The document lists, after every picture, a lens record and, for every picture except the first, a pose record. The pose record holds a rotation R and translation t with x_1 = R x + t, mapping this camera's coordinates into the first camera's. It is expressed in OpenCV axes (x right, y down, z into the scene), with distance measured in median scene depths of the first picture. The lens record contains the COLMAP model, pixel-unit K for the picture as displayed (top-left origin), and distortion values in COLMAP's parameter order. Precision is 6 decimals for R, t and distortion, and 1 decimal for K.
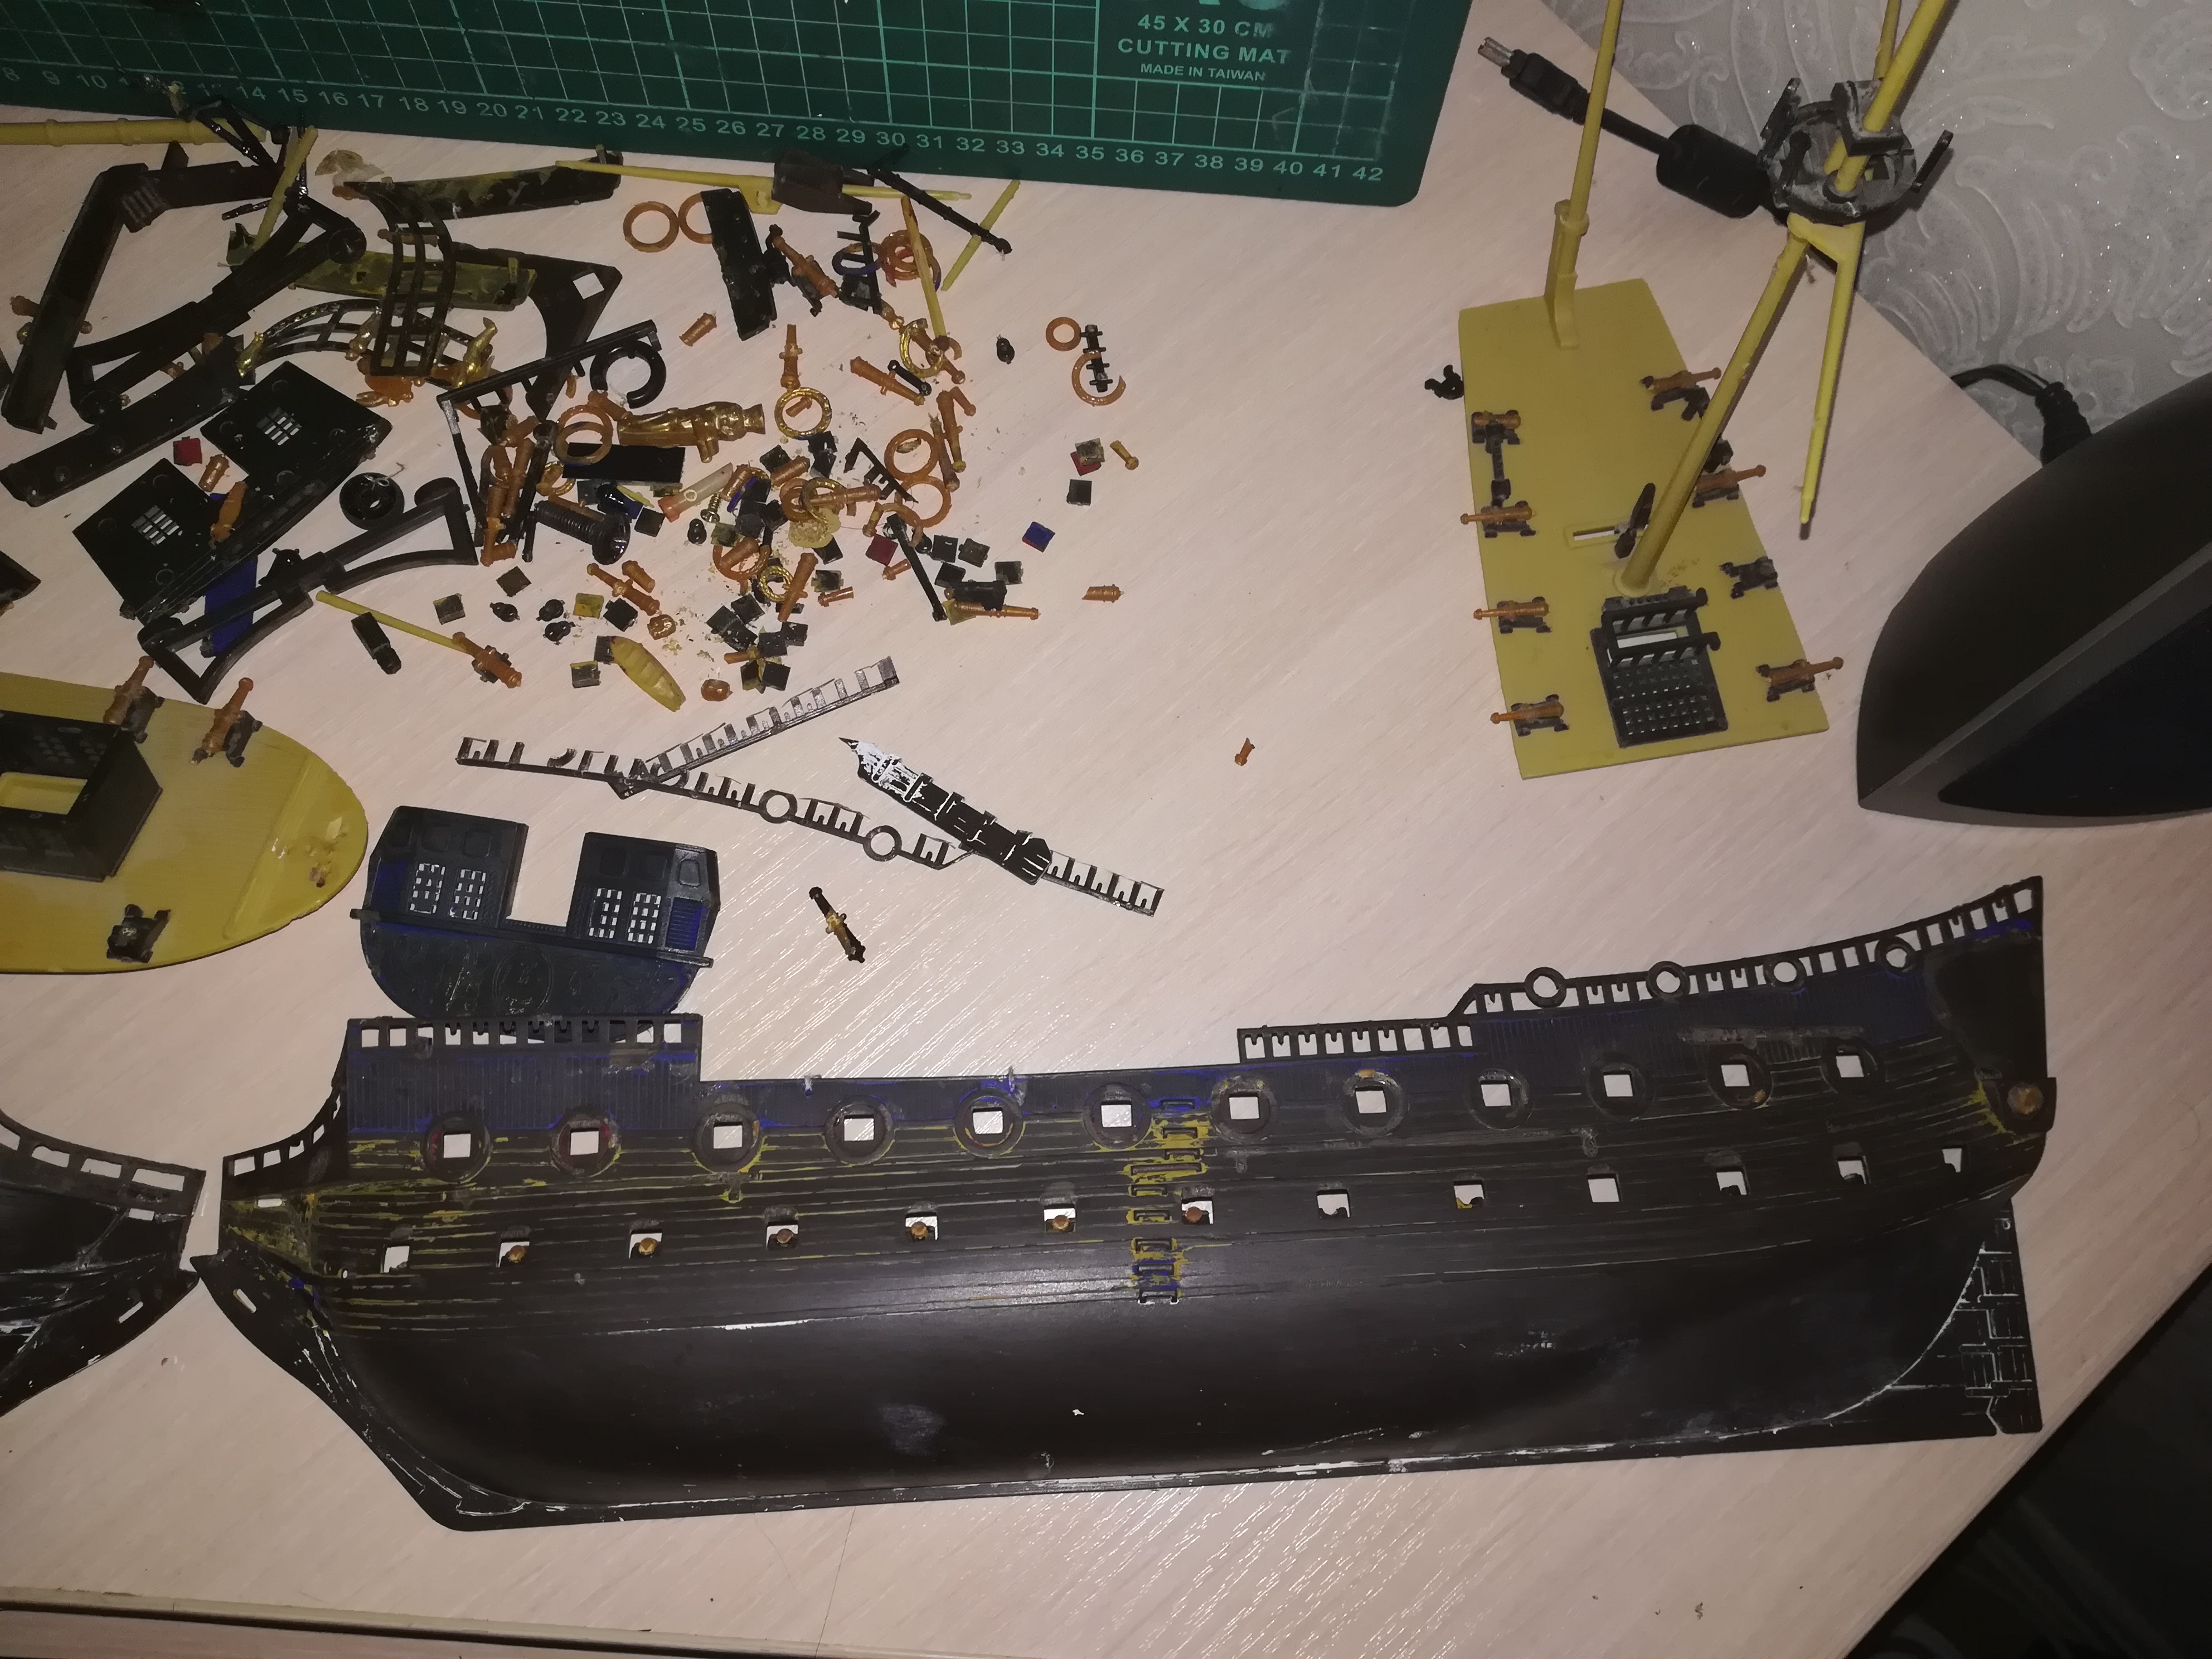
lens RADIAL K [[2019.7, 0, 983.1], [0, 2019.7, 827.0], [0, 0, 1]] dist [0.090594, -0.200440]
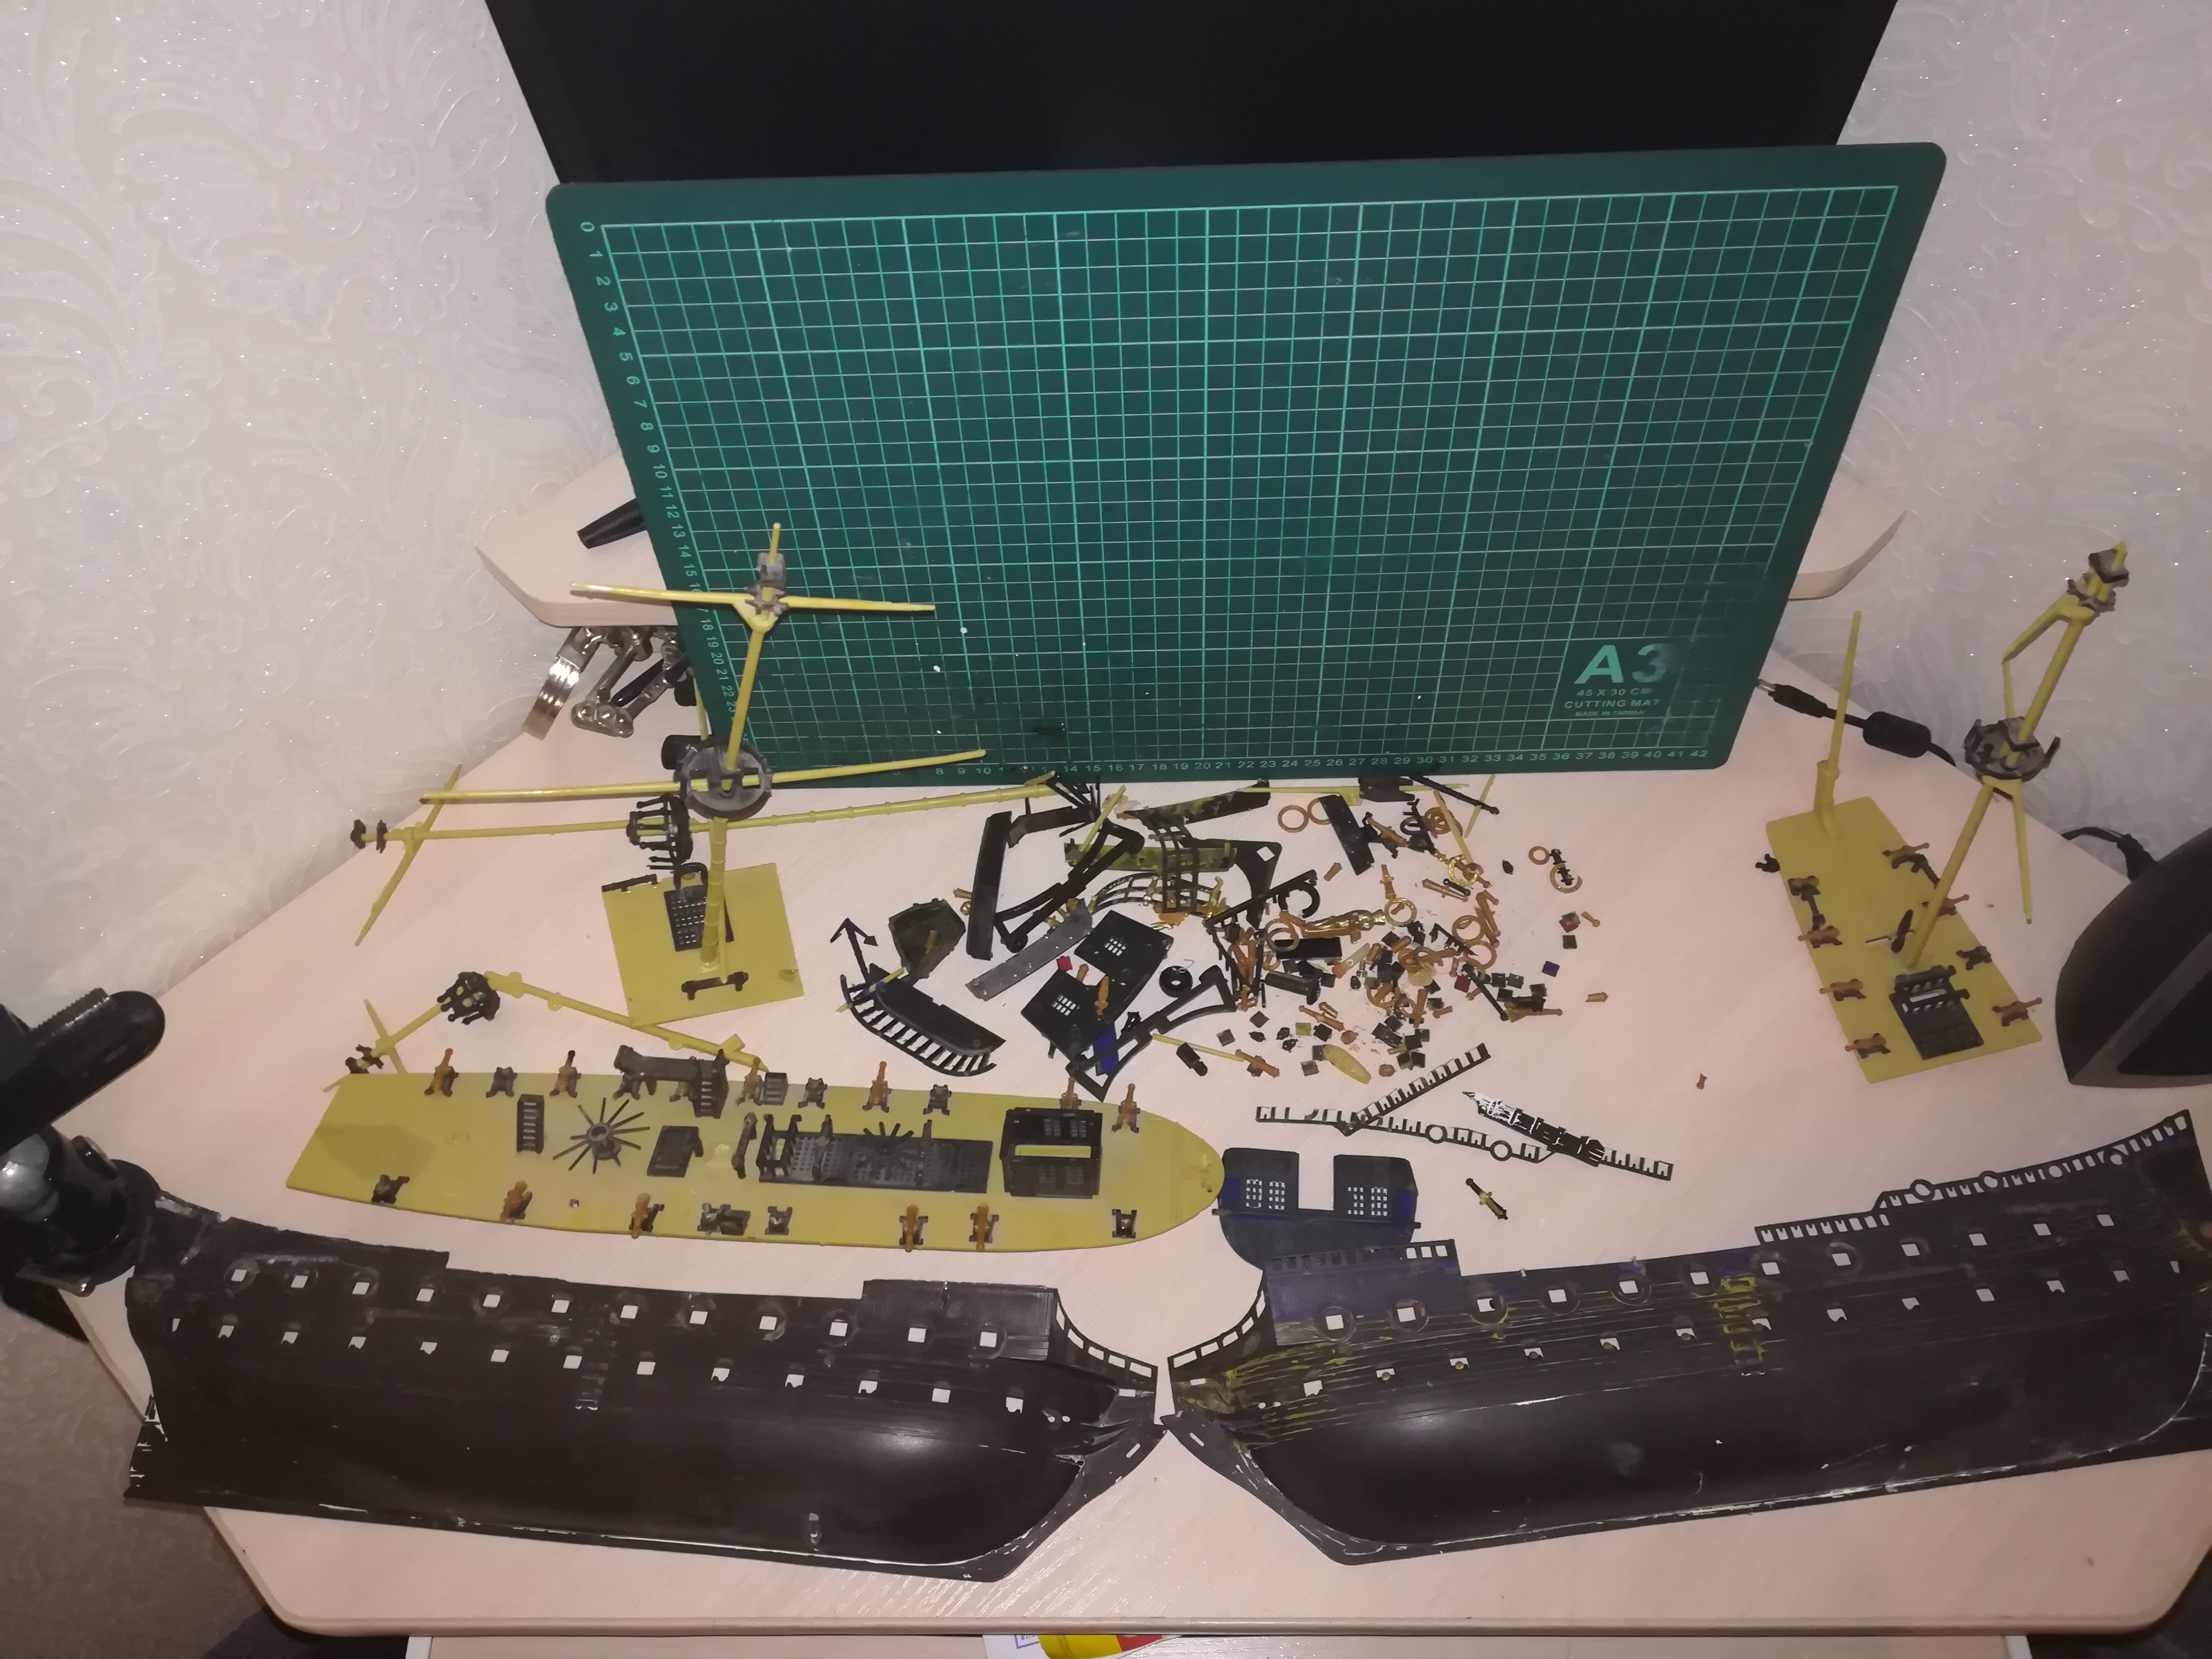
lens RADIAL K [[1722.3, 0, 1090.2], [0, 1722.3, 748.6], [0, 0, 1]] dist [0.058711, -0.093265]
pose [[0.994583, -0.093245, -0.045943, -0.293979], [0.075600, 0.952204, -0.295959, 0.091010], [0.071343, 0.290883, 0.954095, -0.529882]]
